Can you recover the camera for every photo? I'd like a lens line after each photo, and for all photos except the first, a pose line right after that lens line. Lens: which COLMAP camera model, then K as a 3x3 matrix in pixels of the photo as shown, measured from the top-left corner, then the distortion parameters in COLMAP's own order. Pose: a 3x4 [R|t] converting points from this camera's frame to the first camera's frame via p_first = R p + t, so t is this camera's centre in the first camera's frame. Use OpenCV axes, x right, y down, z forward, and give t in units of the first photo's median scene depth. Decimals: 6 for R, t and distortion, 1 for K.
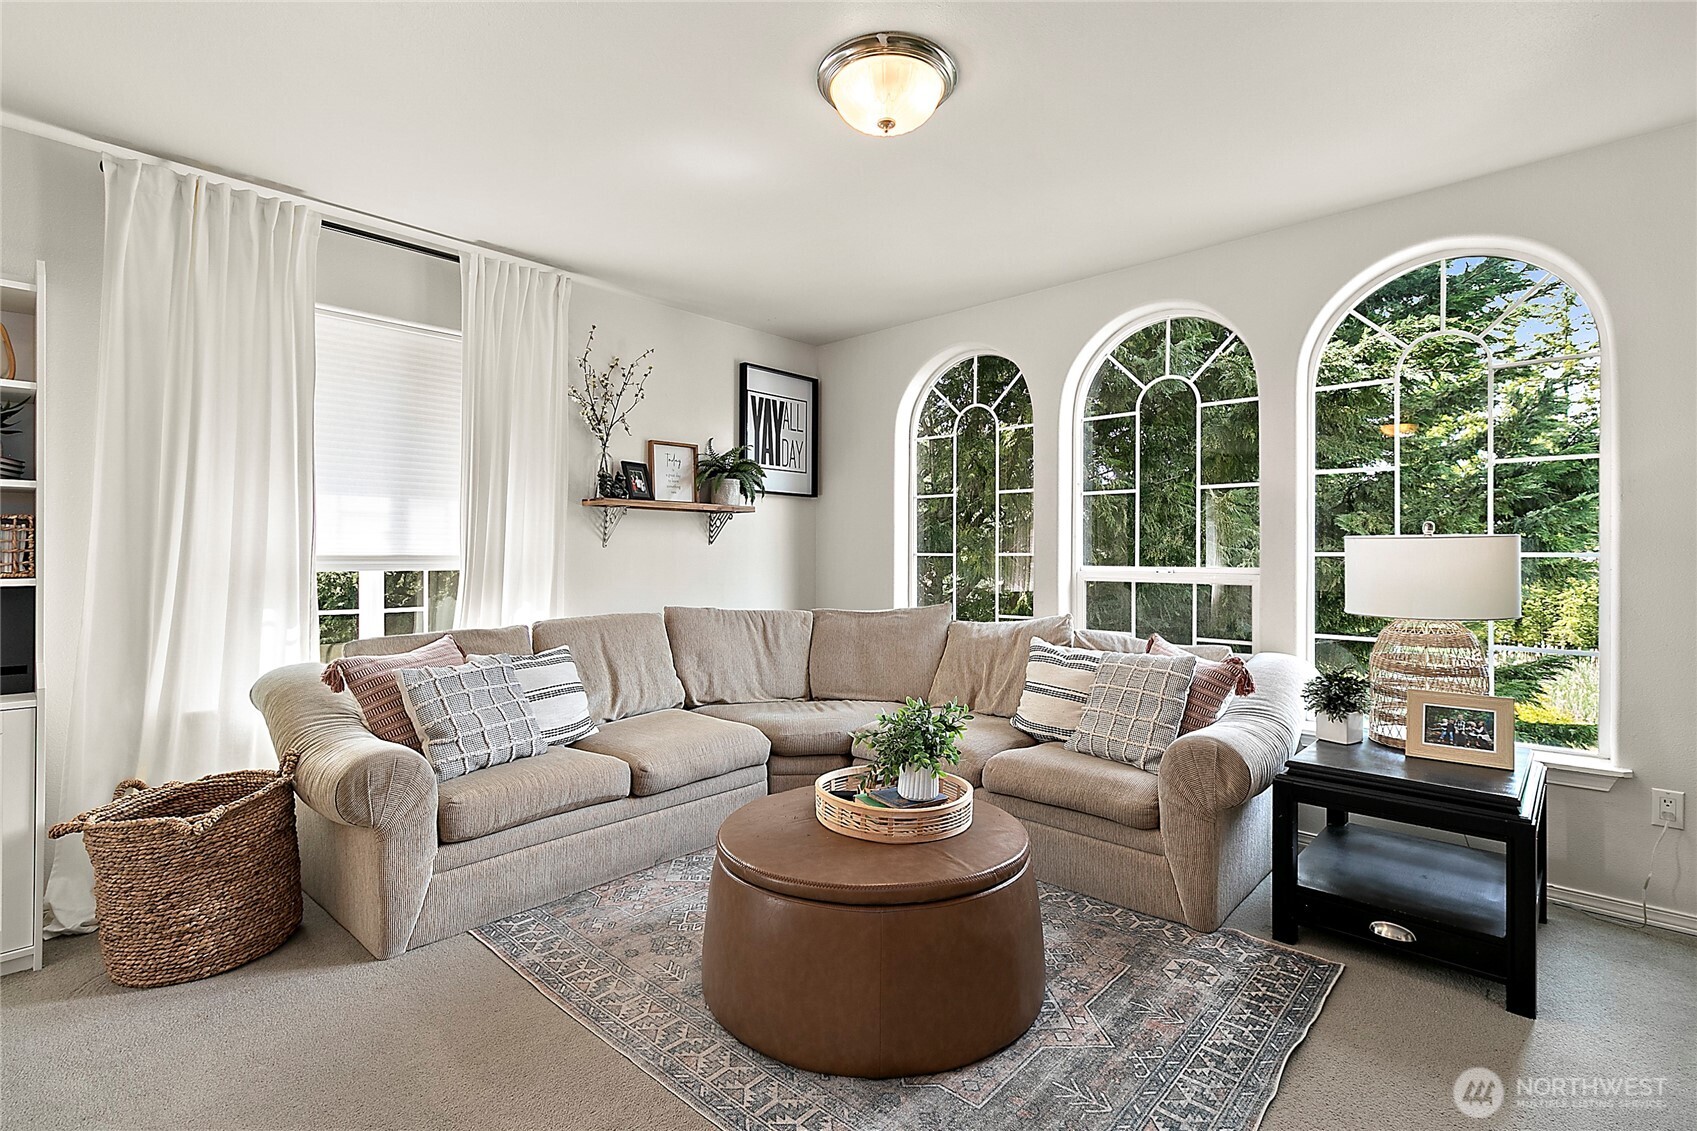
lens RADIAL K [[788.8, 0, 848.4], [0, 788.8, 556.4], [0, 0, 1]] dist [0.000725, 0.000962]
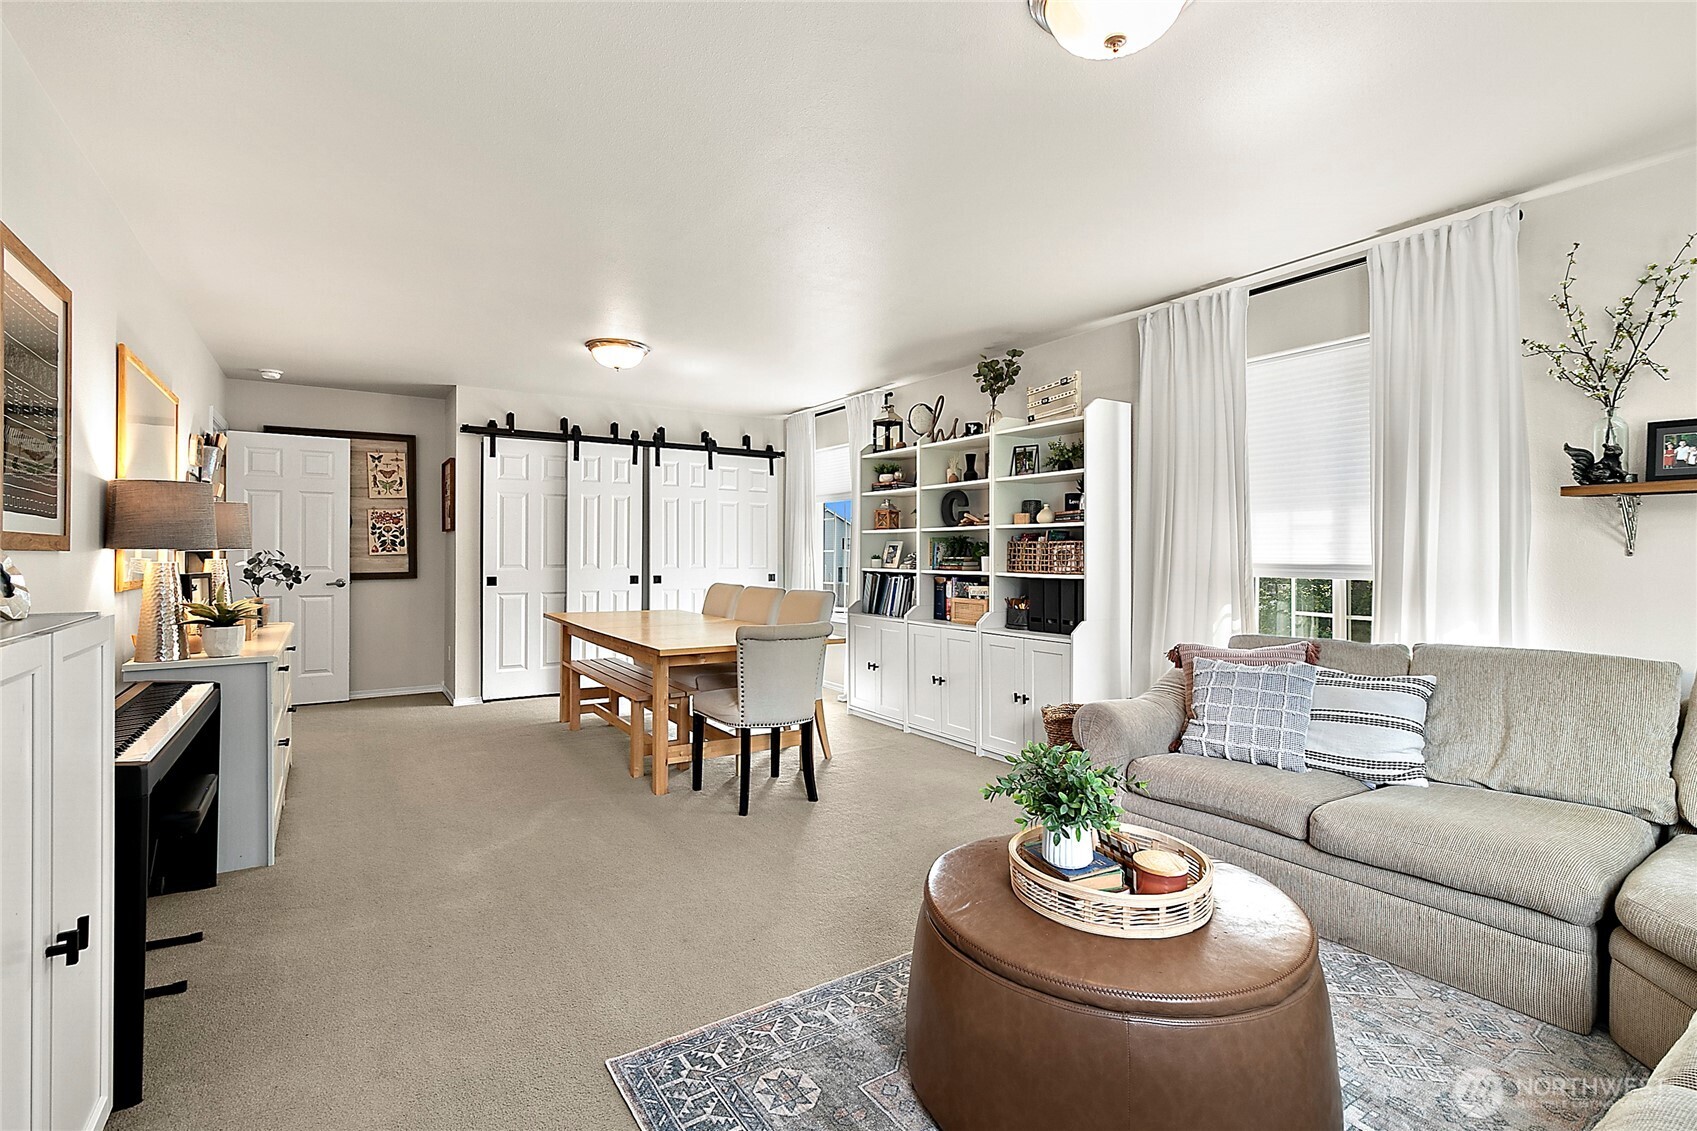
lens RADIAL K [[797.0, 0, 851.6], [0, 797.0, 542.3], [0, 0, 1]] dist [0.003902, 0.000191]
pose [[-0.255351, -0.013026, -0.966761, 0.560164], [-0.001643, 0.999914, -0.013039, -0.014404], [0.966847, -0.001741, -0.255351, 0.587142]]
